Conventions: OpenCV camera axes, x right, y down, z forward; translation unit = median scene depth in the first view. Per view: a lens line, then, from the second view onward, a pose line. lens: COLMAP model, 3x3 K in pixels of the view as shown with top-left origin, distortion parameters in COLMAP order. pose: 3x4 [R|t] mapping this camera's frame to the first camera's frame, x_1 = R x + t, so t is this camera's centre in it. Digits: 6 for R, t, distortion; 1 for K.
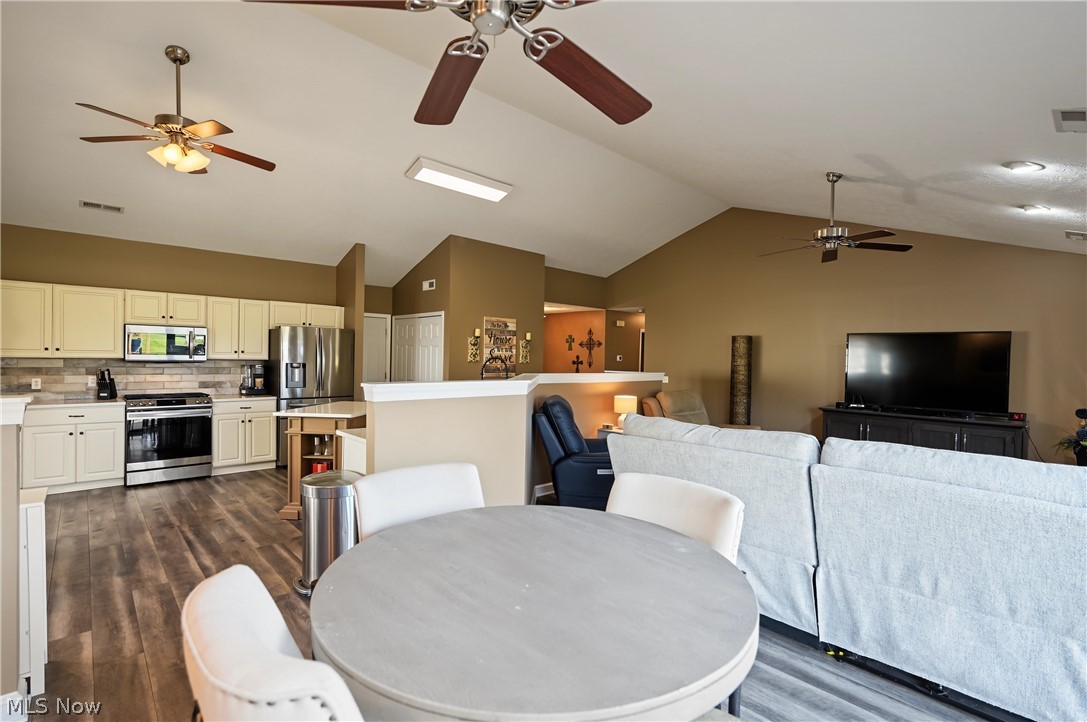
lens RADIAL K [[493.6, 0, 536.9], [0, 493.6, 363.5], [0, 0, 1]] dist [-0.007742, 0.000314]
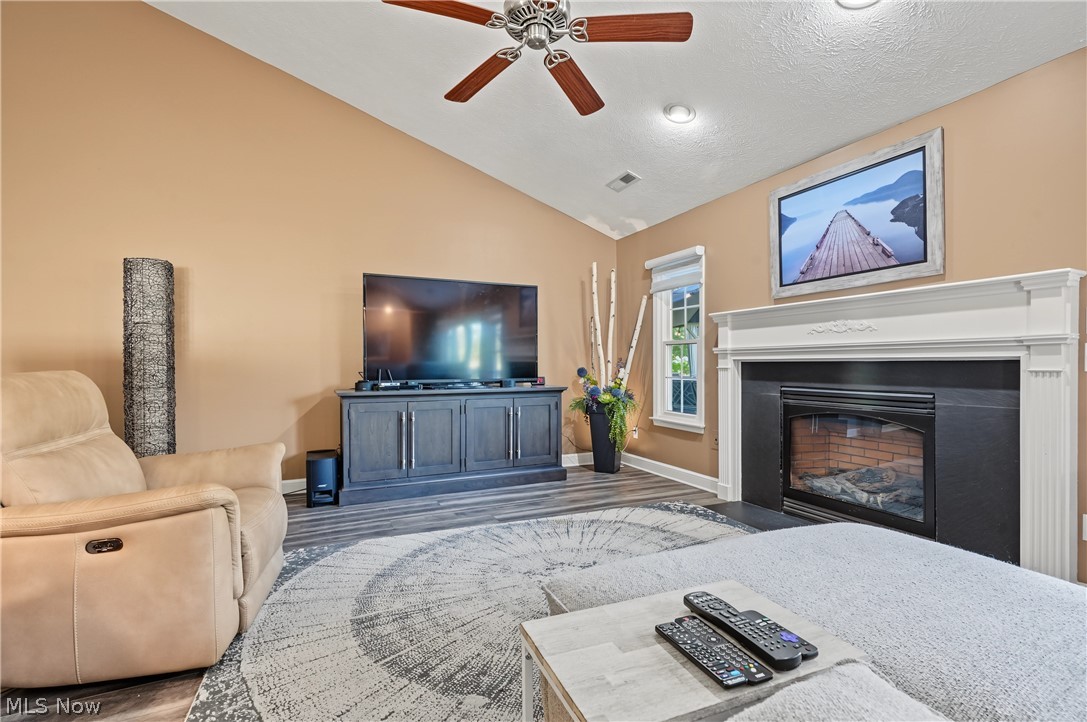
lens RADIAL K [[493.6, 0, 541.5], [0, 493.6, 367.4], [0, 0, 1]] dist [-0.007742, 0.000314]
pose [[0.307343, -0.031891, 0.951064, 0.110997], [0.022486, 0.999403, 0.026245, 0.056845], [-0.951333, 0.013319, 0.307877, 0.676219]]
